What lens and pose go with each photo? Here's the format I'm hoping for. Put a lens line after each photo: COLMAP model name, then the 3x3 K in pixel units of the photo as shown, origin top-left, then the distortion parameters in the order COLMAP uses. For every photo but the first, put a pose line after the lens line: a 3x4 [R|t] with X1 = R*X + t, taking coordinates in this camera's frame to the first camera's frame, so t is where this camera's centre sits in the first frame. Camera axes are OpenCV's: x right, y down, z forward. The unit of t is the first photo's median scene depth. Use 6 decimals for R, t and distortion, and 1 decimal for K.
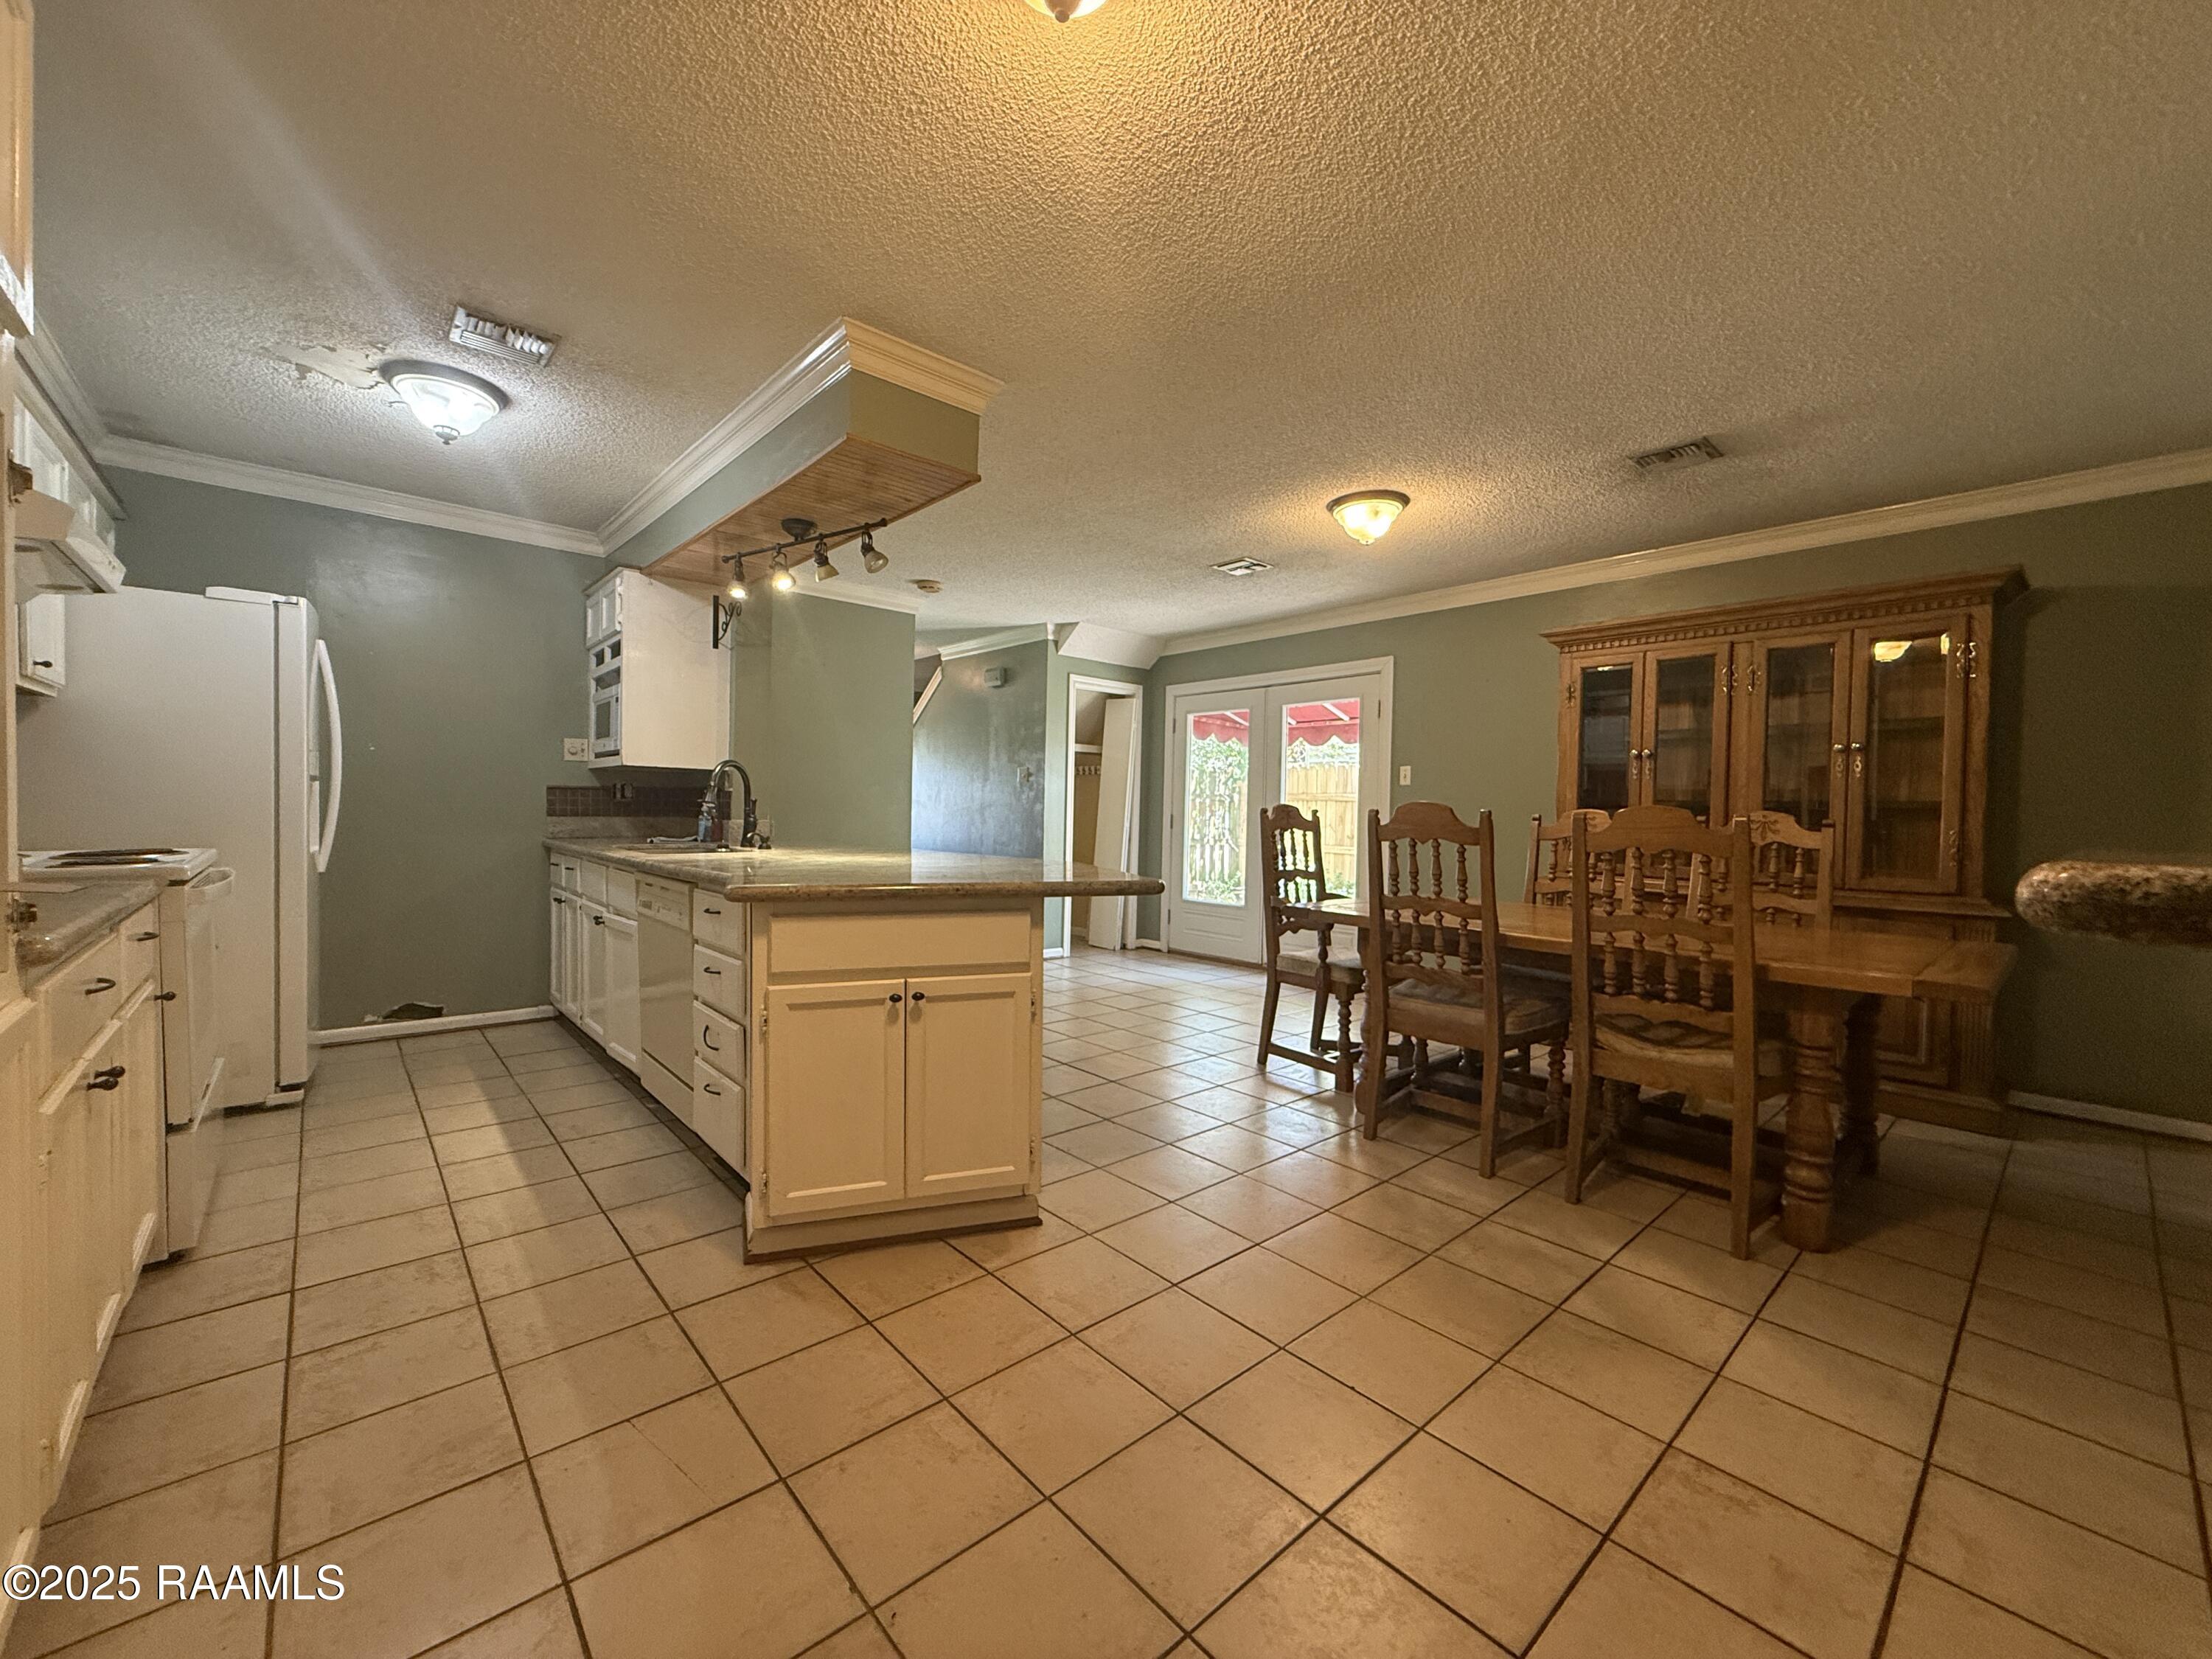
lens RADIAL K [[879.1, 0, 1100.5], [0, 879.1, 827.1], [0, 0, 1]] dist [-0.000846, -0.000004]
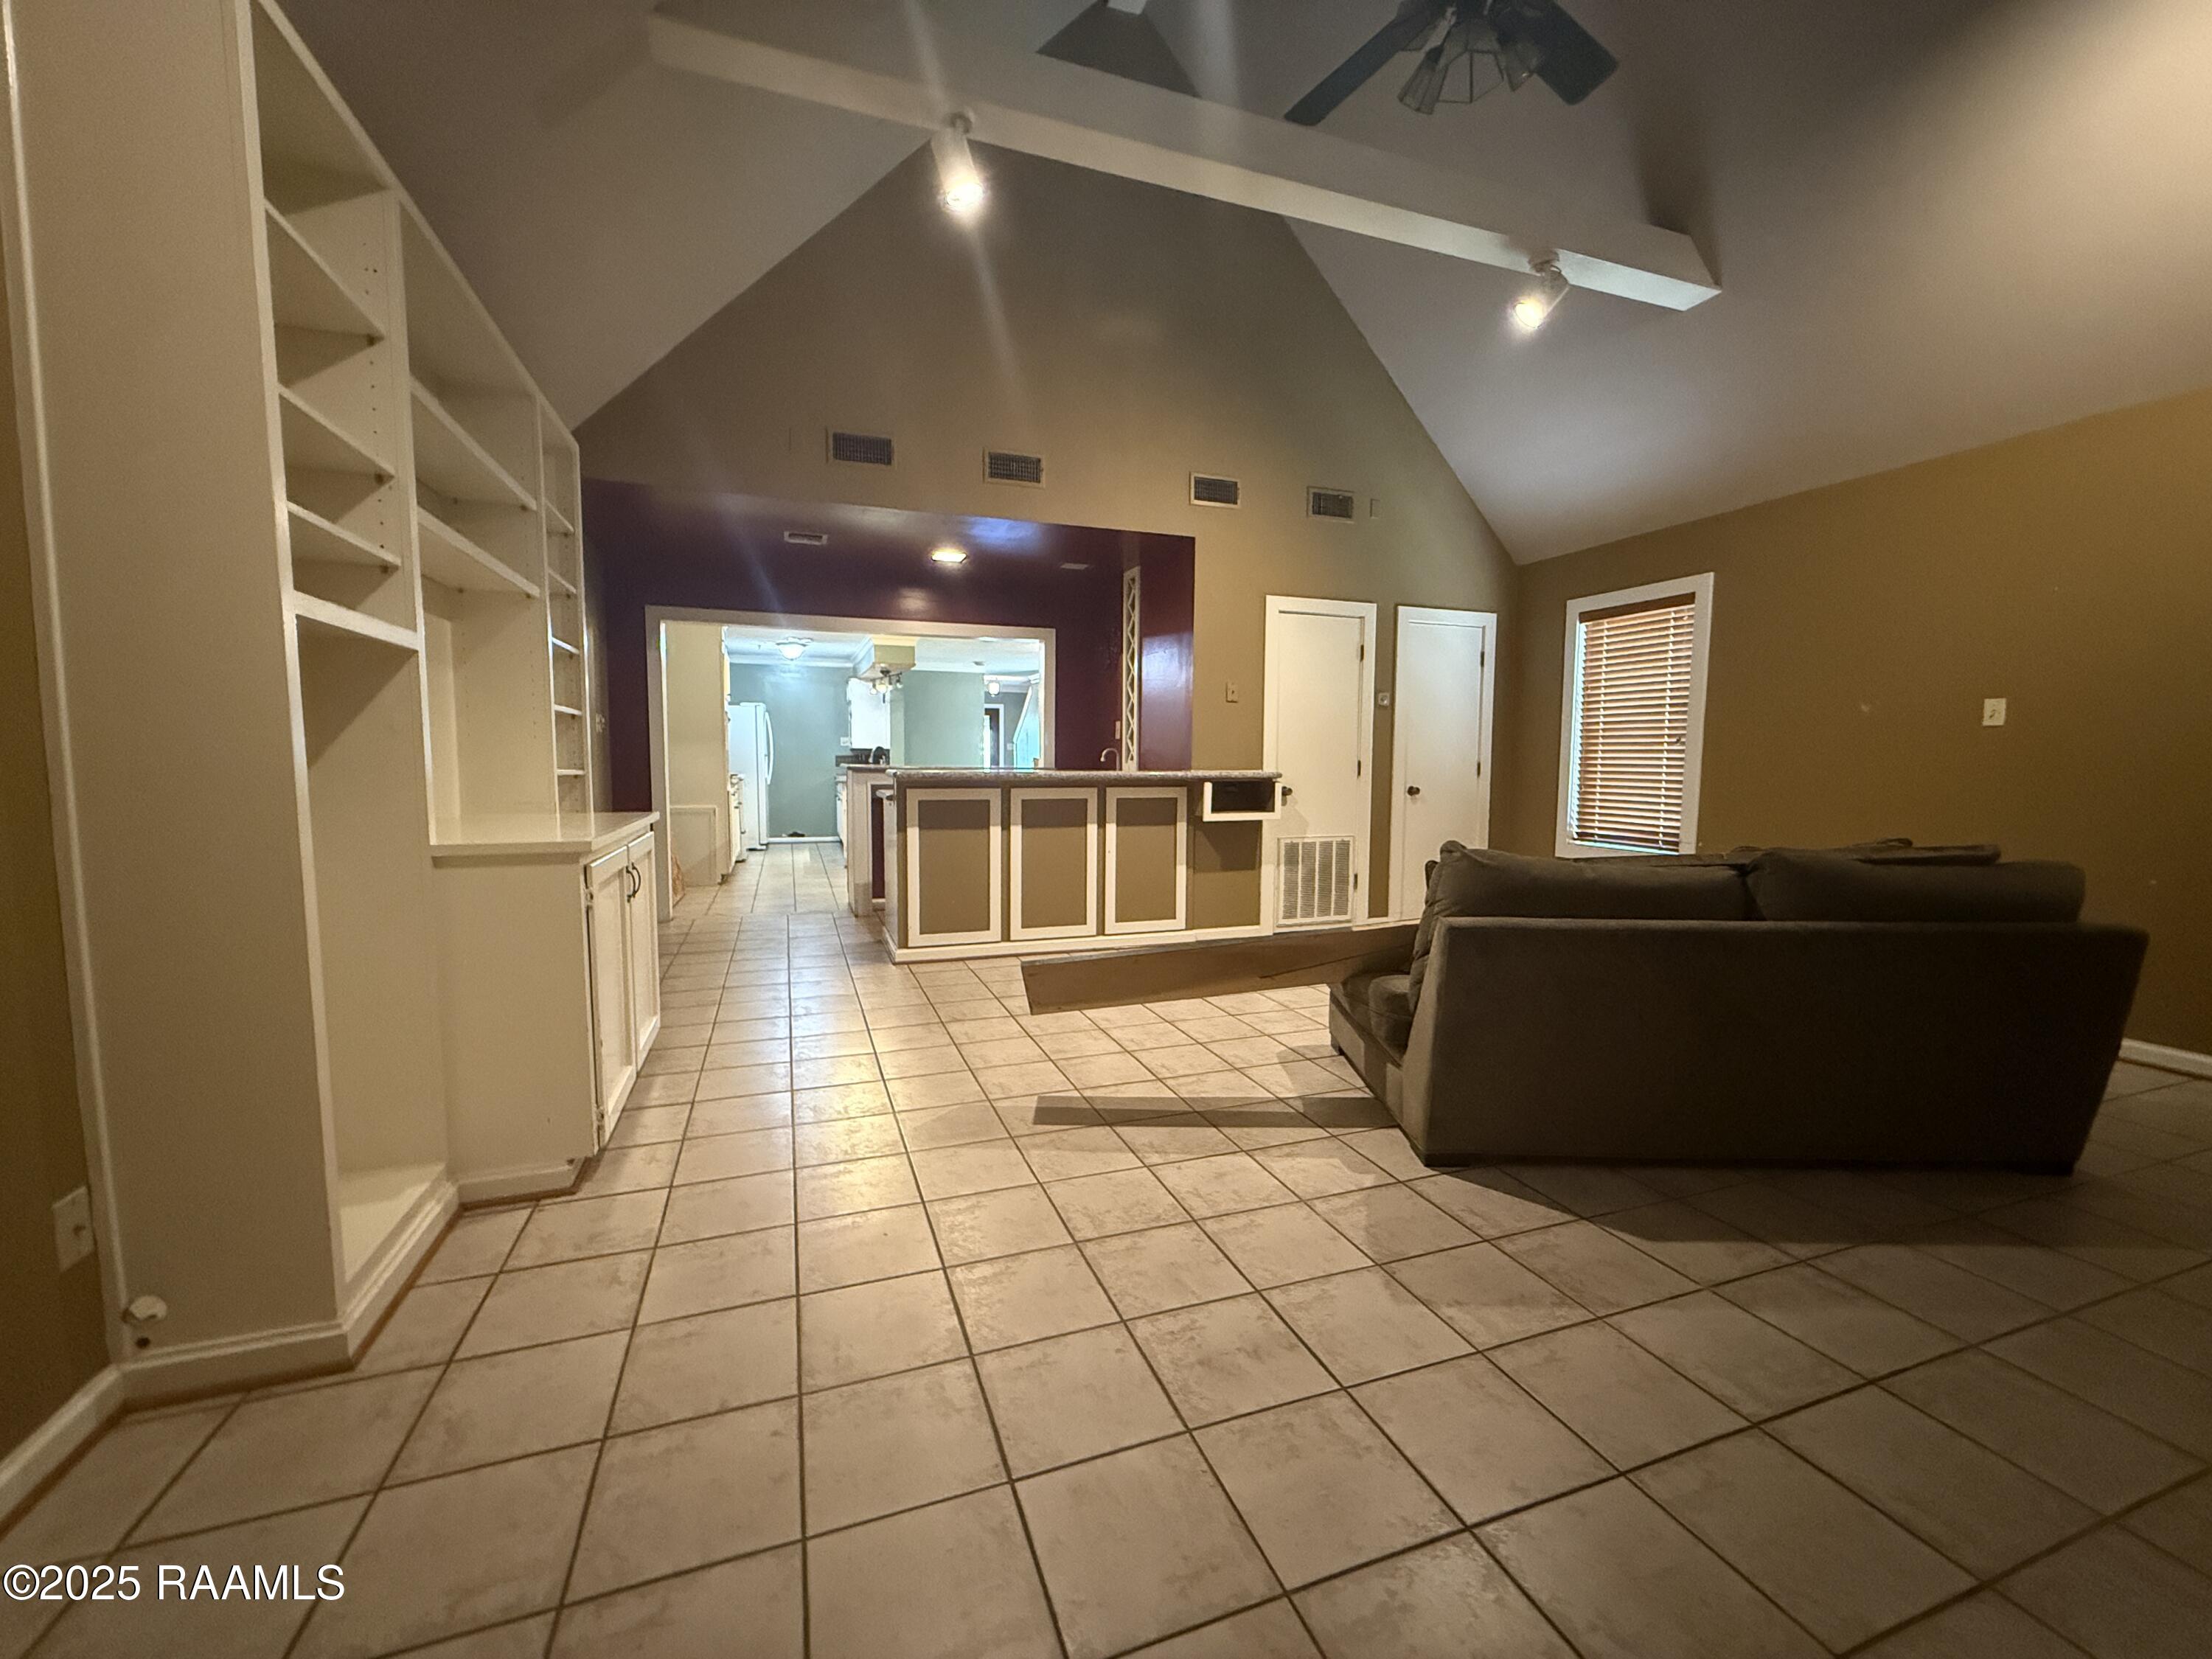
lens RADIAL K [[881.8, 0, 1102.5], [0, 881.8, 826.4], [0, 0, 1]] dist [0.000663, 0.000029]
pose [[0.928505, 0.012058, -0.371124, 1.573708], [0.007562, 0.998651, 0.051365, 0.052604], [0.371243, -0.050499, 0.927162, -1.682057]]
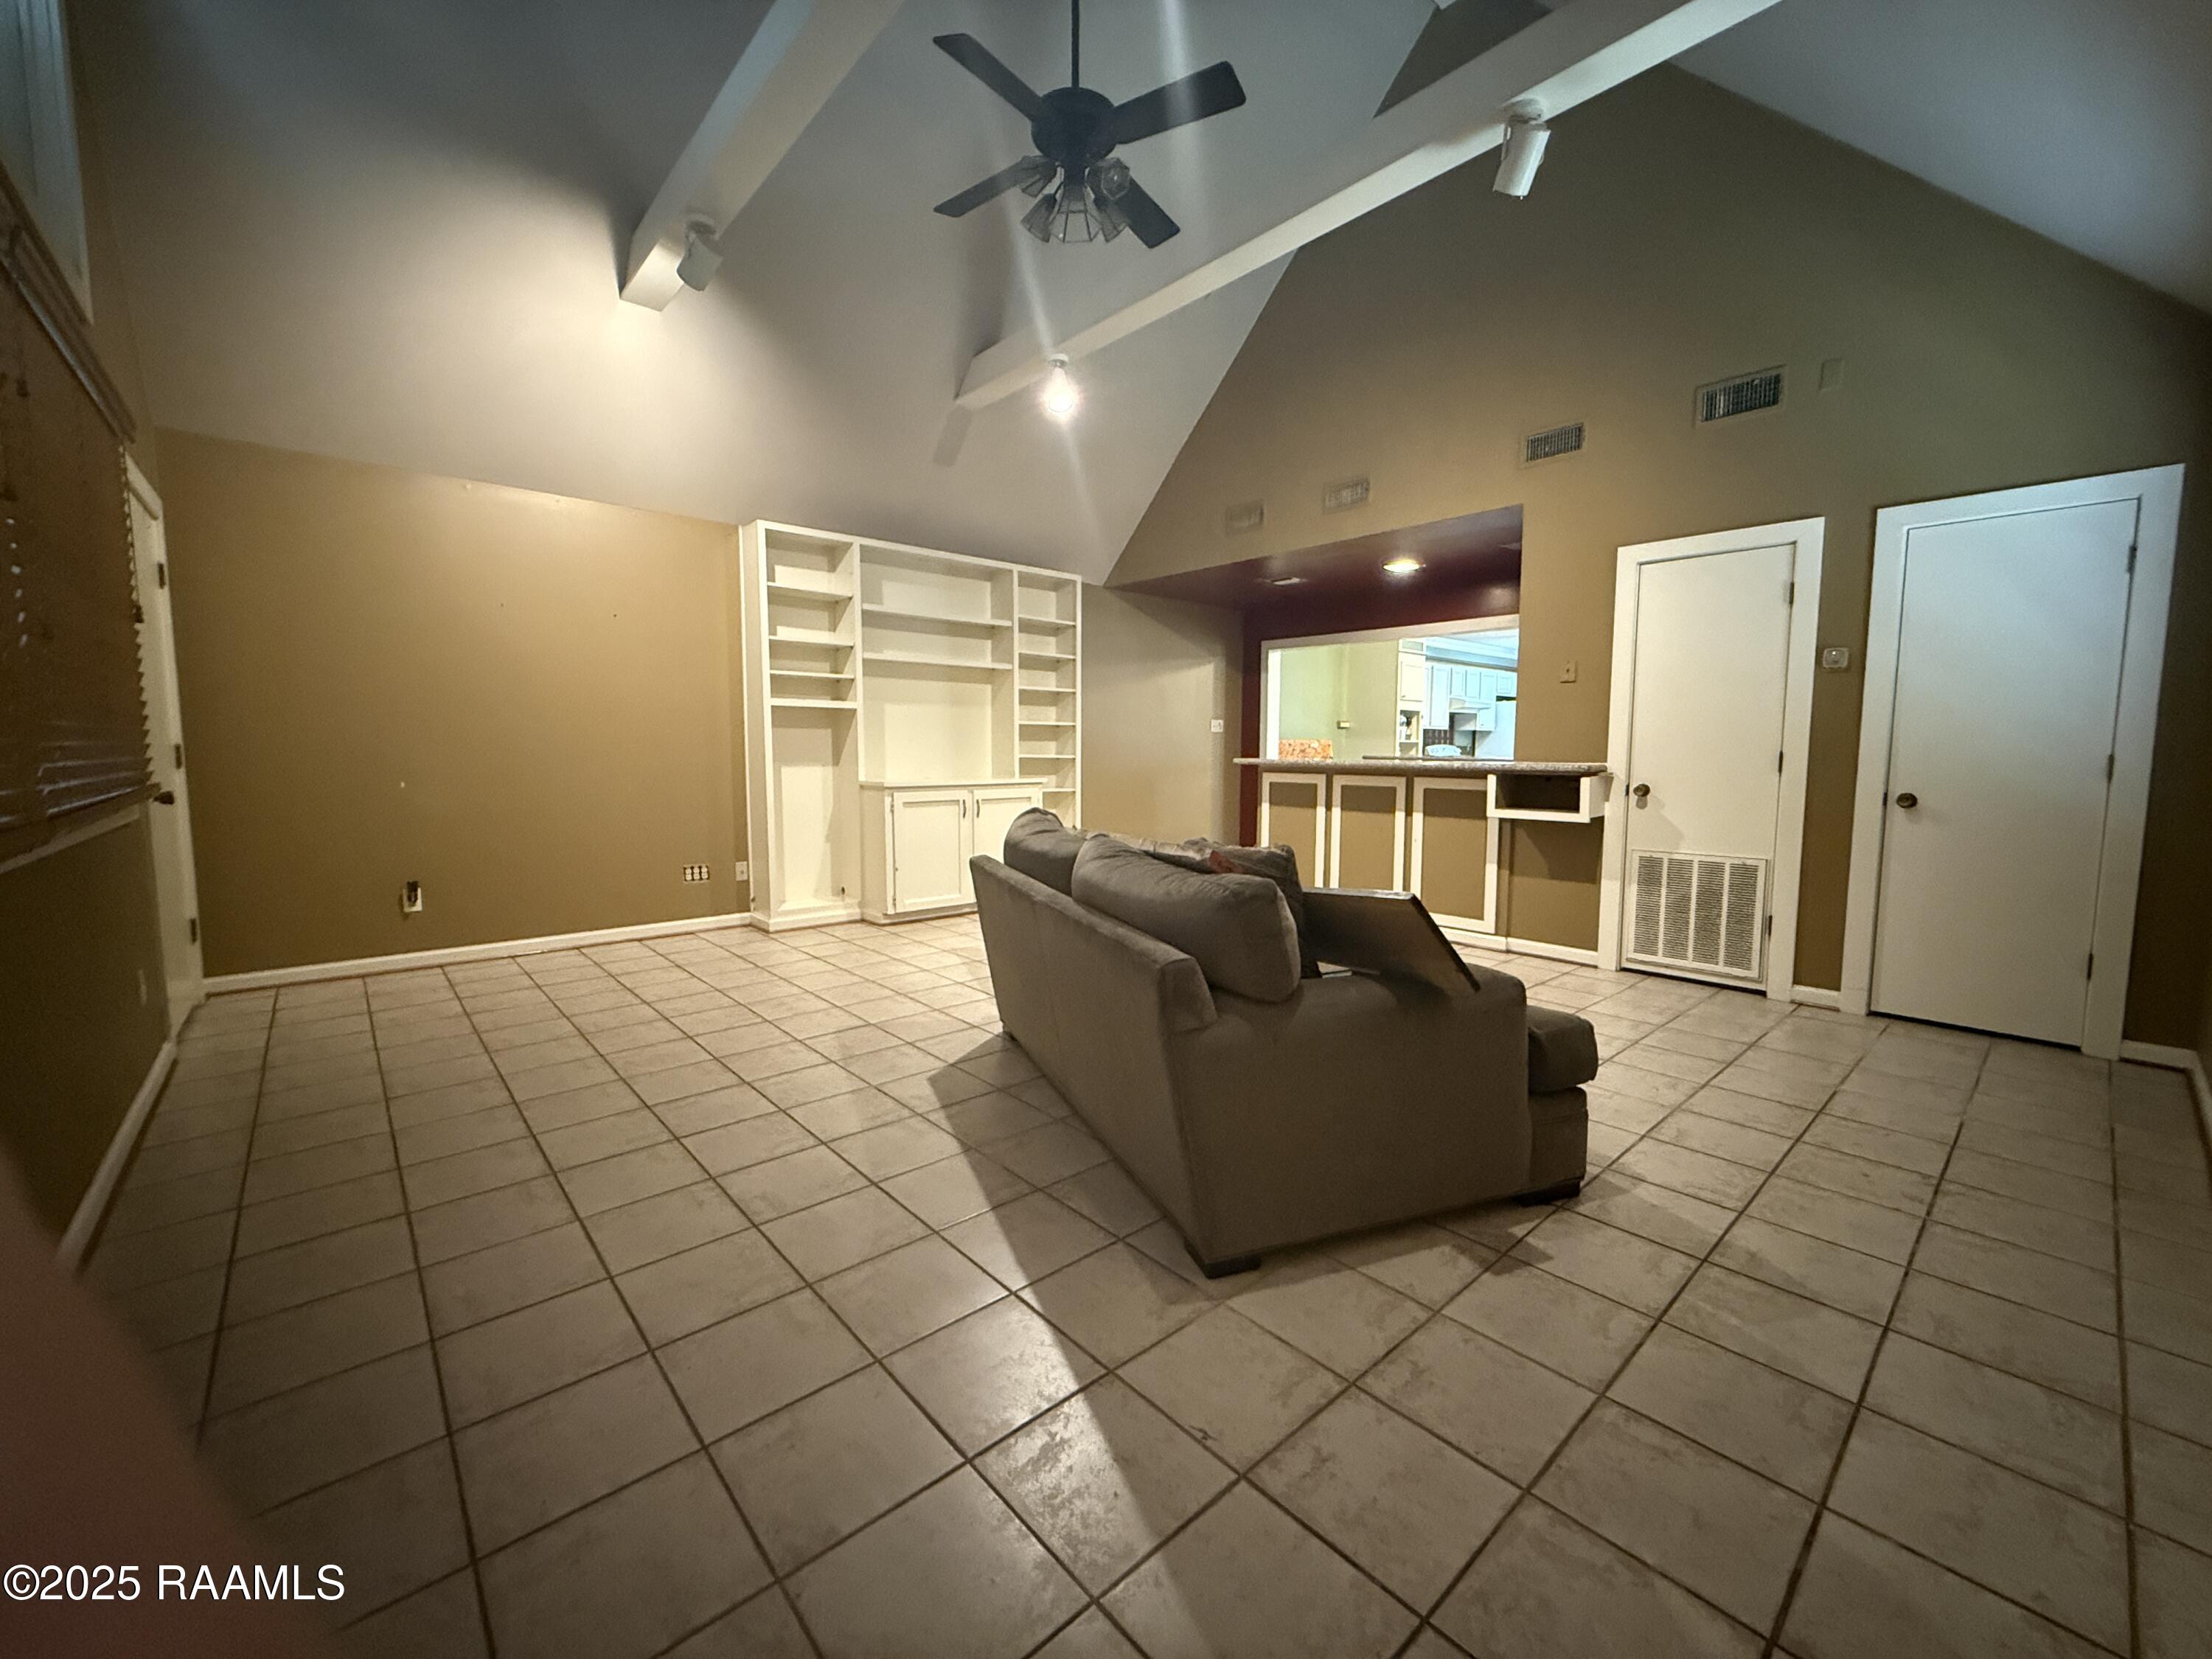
lens RADIAL K [[880.8, 0, 1106.5], [0, 880.8, 824.7], [0, 0, 1]] dist [0.000119, 0.000271]
pose [[0.004540, 0.066569, -0.997771, 2.645588], [-0.022179, 0.997543, 0.066453, 0.056299], [0.999744, 0.021828, 0.006005, -0.756689]]
